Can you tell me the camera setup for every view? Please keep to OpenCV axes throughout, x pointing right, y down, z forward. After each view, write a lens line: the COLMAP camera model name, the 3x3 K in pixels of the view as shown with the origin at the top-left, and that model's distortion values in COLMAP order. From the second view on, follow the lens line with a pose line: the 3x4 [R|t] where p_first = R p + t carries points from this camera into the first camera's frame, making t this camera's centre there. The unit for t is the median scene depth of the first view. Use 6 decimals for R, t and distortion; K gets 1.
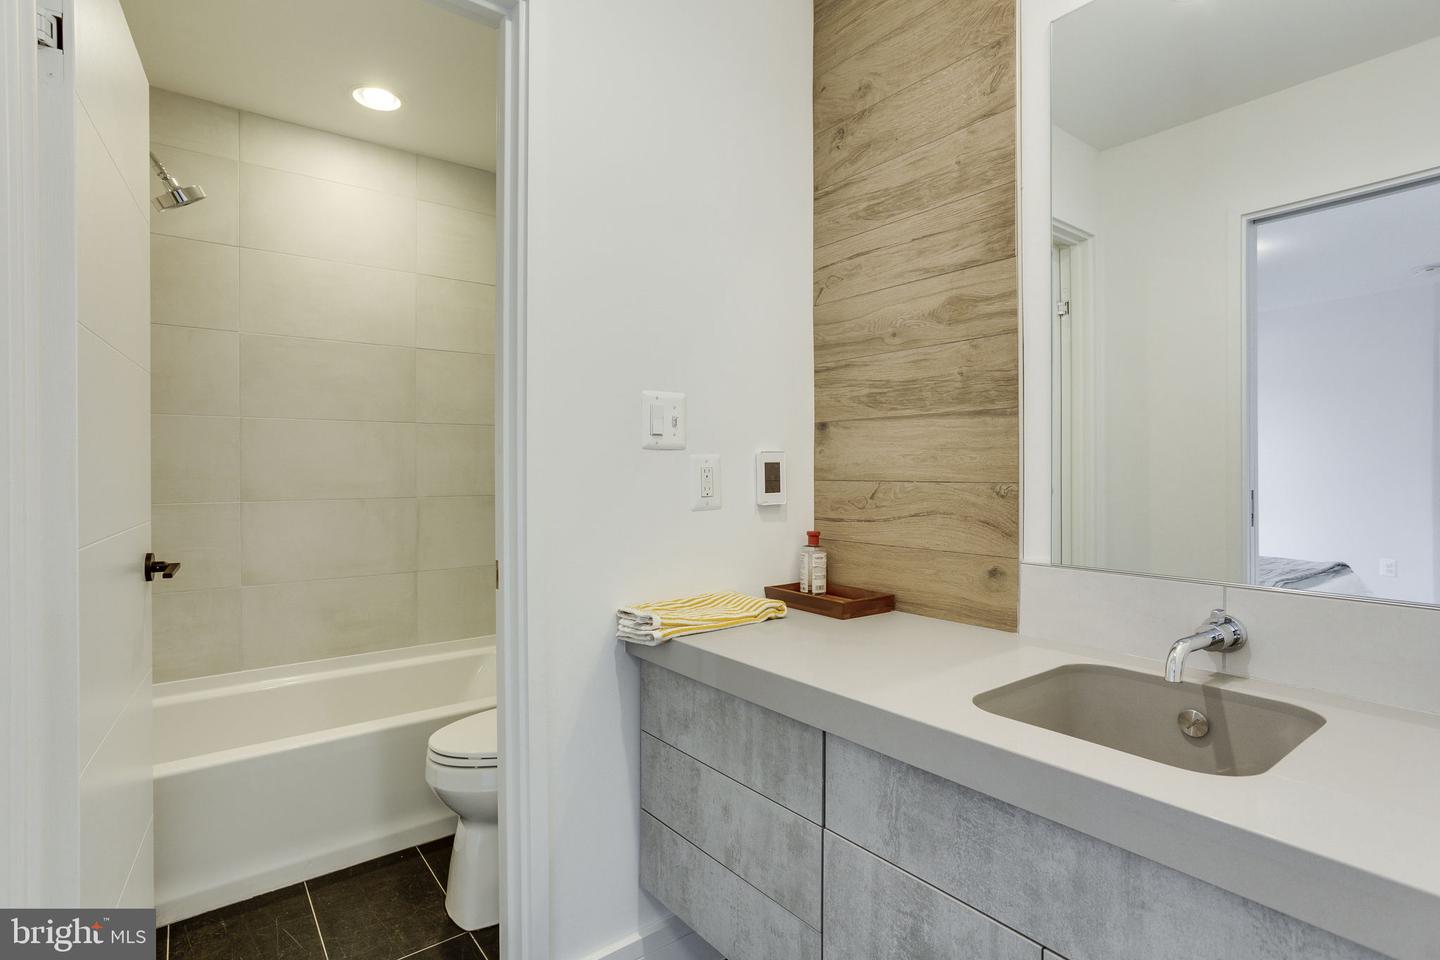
lens RADIAL K [[705.8, 0, 708.3], [0, 705.8, 472.0], [0, 0, 1]] dist [-0.048194, 0.033366]
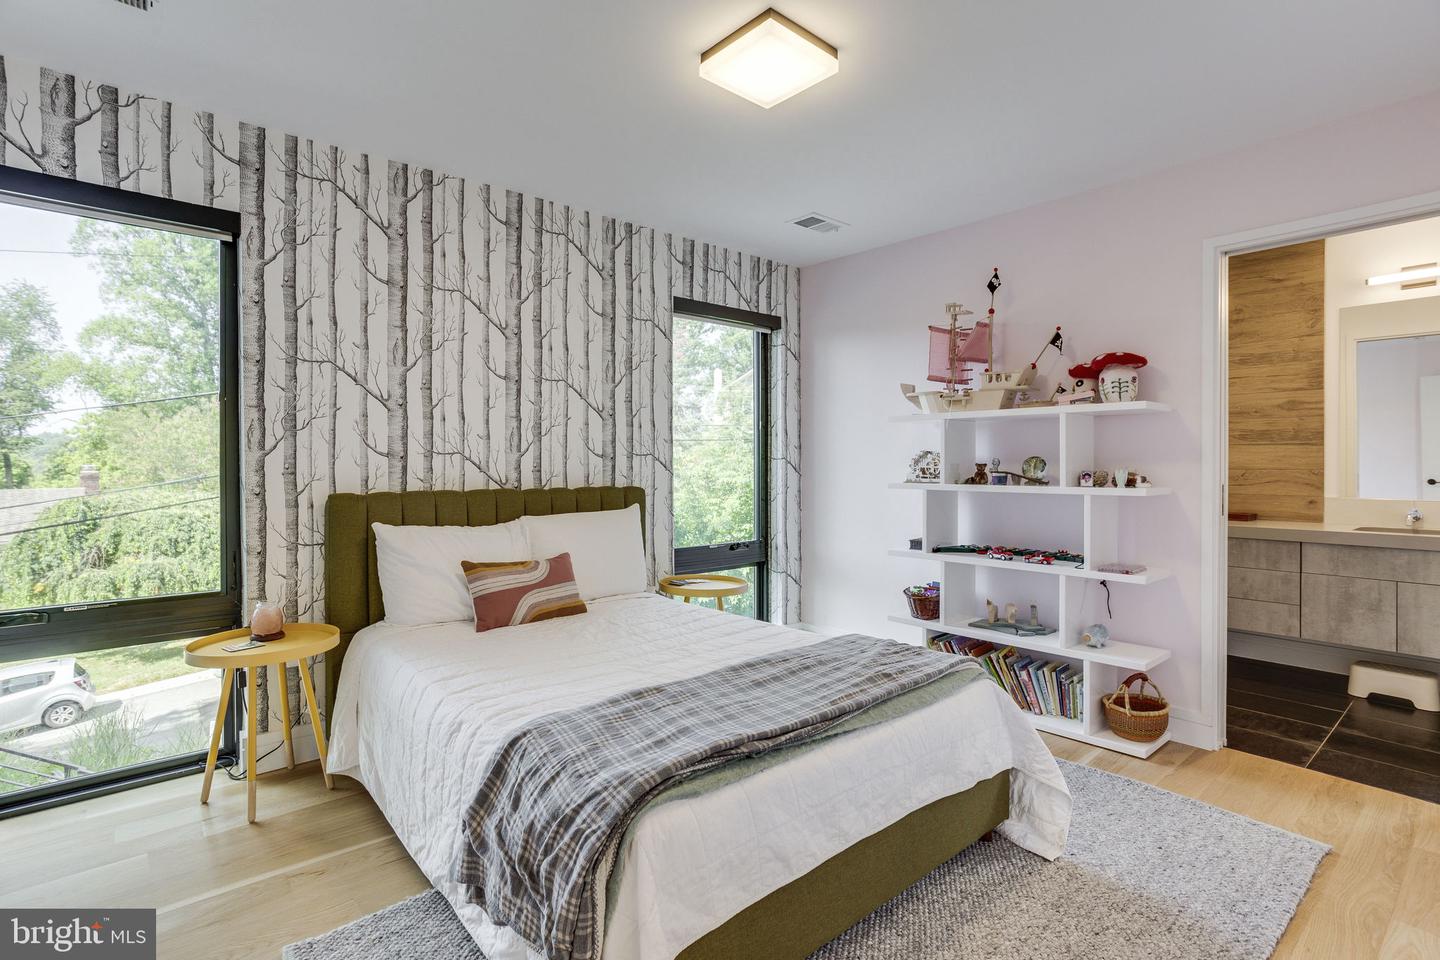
lens RADIAL K [[705.8, 0, 708.3], [0, 705.8, 472.0], [0, 0, 1]] dist [-0.048194, 0.033366]
pose [[0.997994, -0.000606, 0.063299, -2.146866], [0.000500, 0.999998, 0.001690, 0.019792], [-0.063300, -0.001655, 0.997993, -1.585751]]
